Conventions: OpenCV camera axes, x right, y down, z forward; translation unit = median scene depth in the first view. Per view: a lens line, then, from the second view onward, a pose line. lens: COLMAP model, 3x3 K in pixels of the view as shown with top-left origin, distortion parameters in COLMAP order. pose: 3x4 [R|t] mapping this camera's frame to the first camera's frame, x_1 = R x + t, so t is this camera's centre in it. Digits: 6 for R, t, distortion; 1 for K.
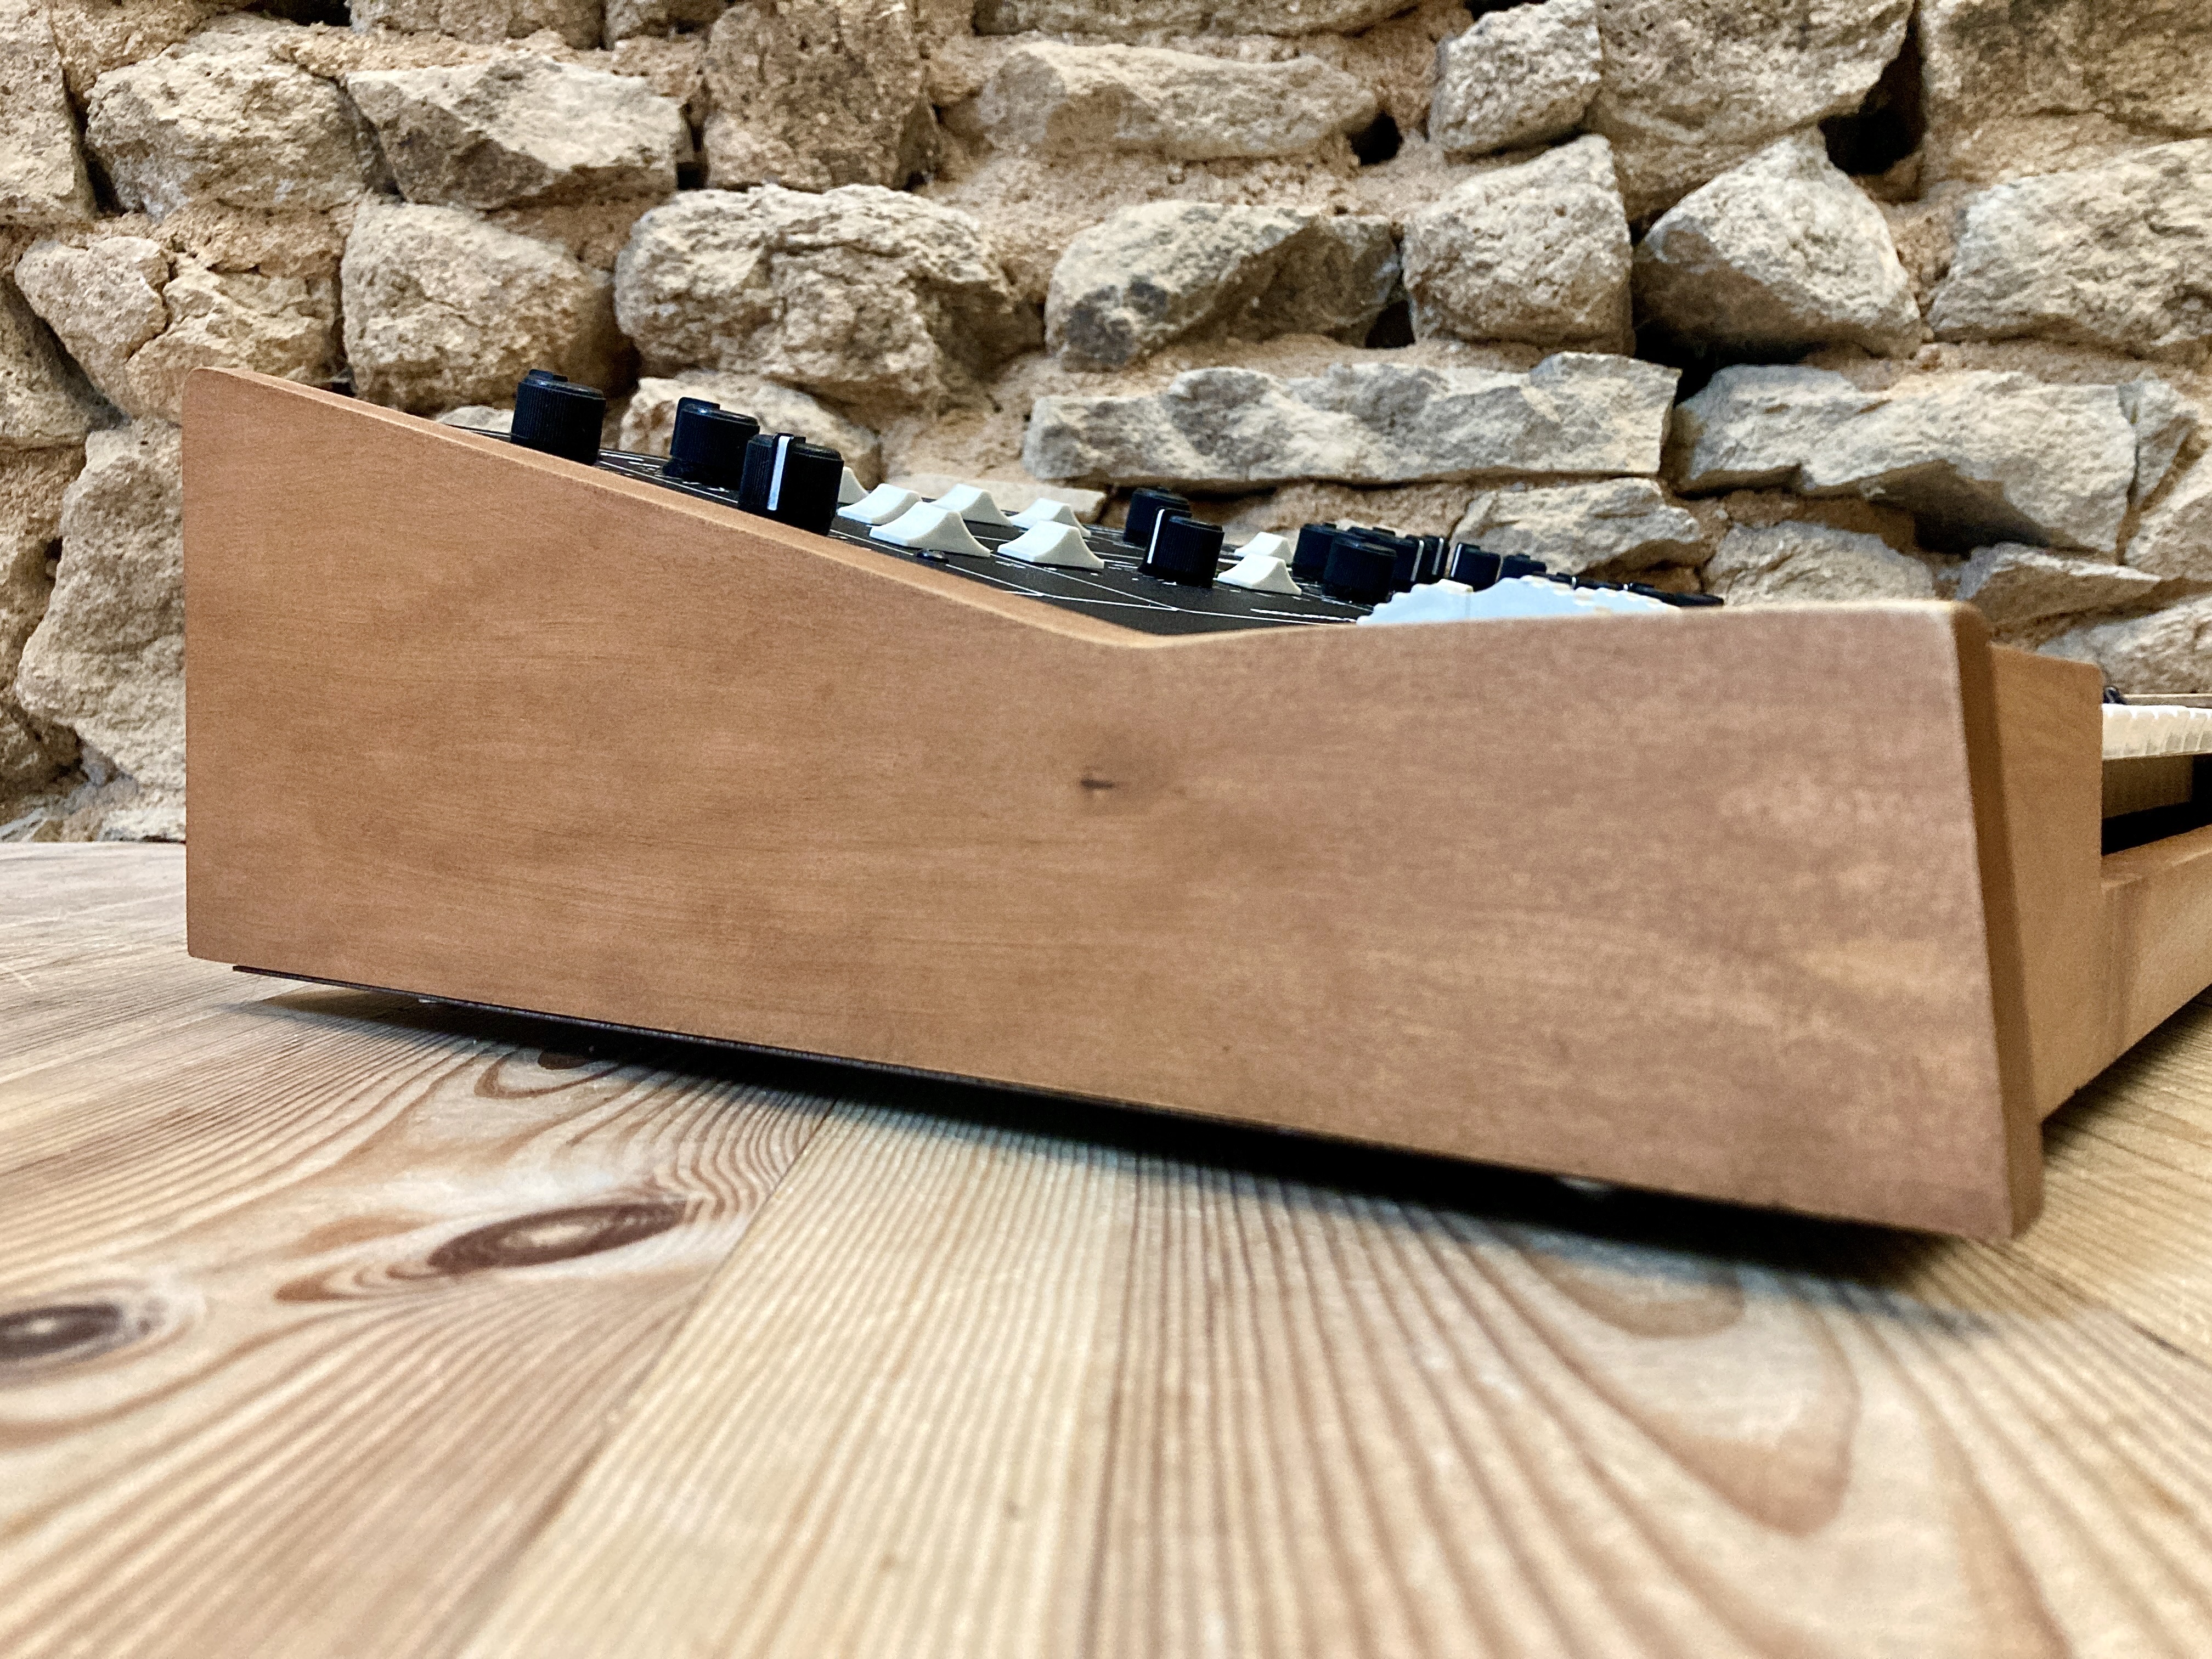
lens RADIAL K [[1802.9, 0, 1097.1], [0, 1802.9, 833.0], [0, 0, 1]] dist [0.019056, -0.047298]
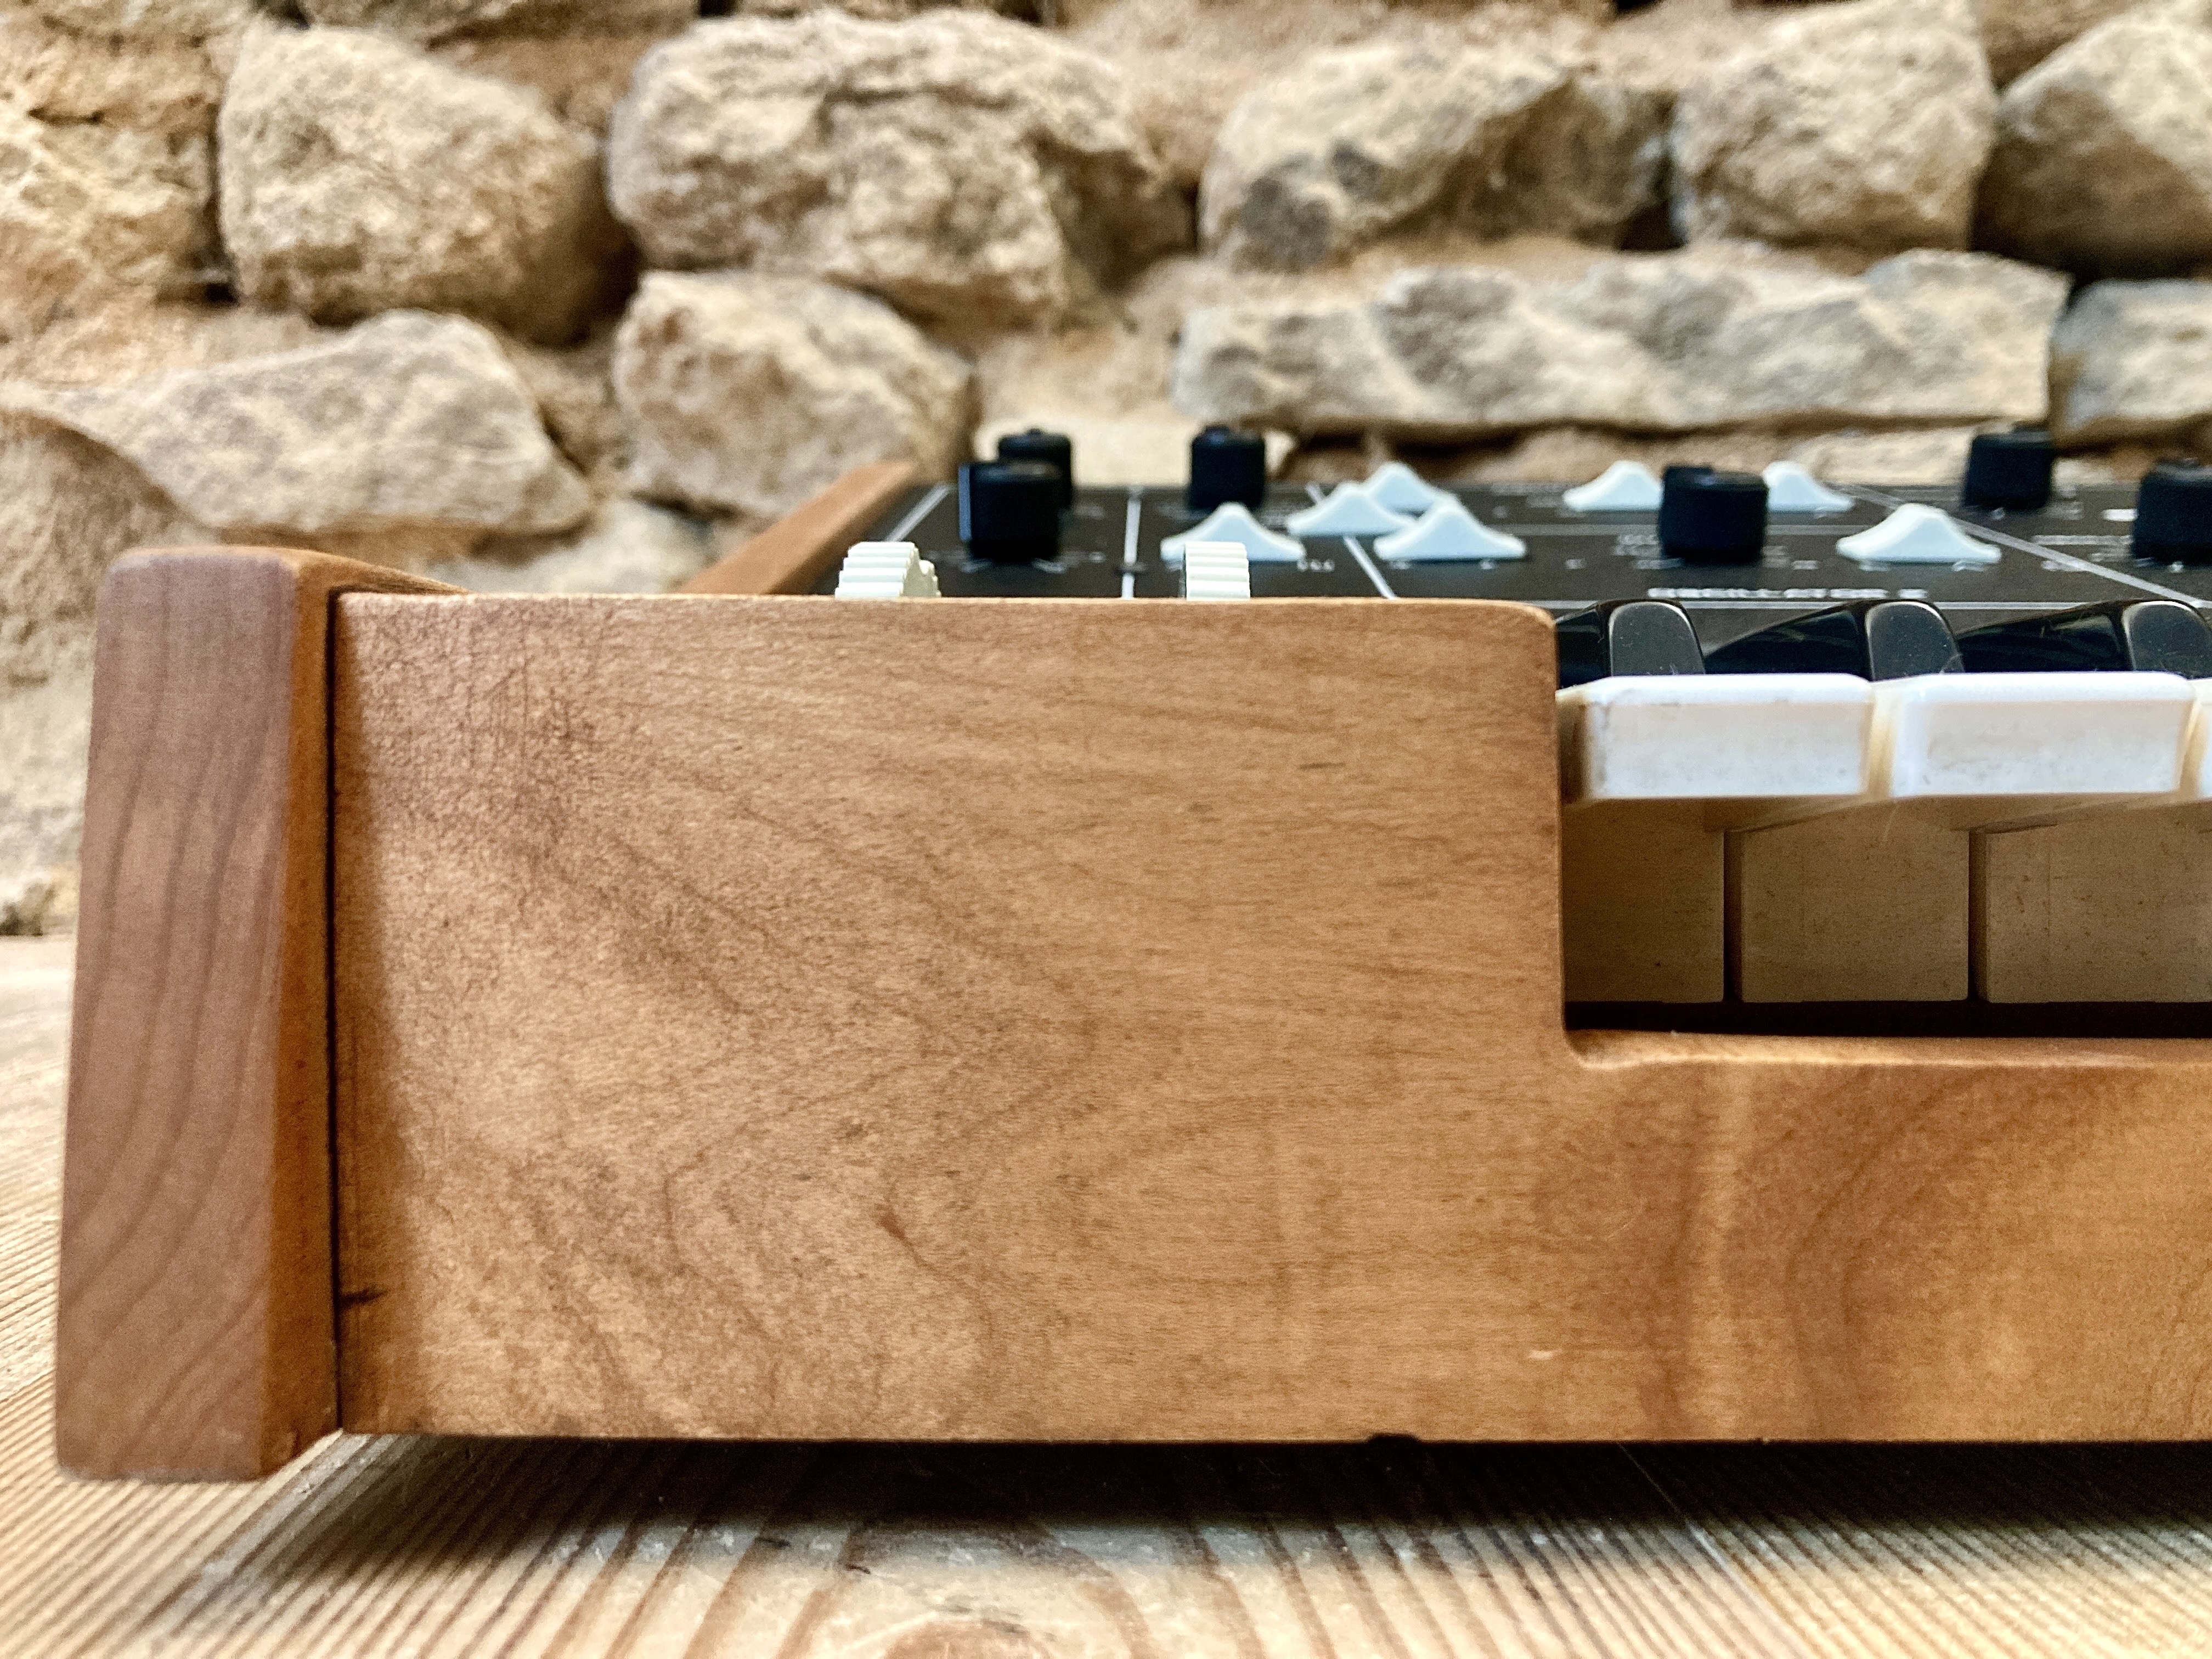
lens RADIAL K [[1802.9, 0, 1103.1], [0, 1802.9, 821.0], [0, 0, 1]] dist [0.019056, -0.047298]
pose [[0.999043, -0.004492, 0.043497, -0.104573], [0.005895, 0.999465, -0.032181, -0.012976], [-0.043329, 0.032407, 0.998535, 0.287958]]
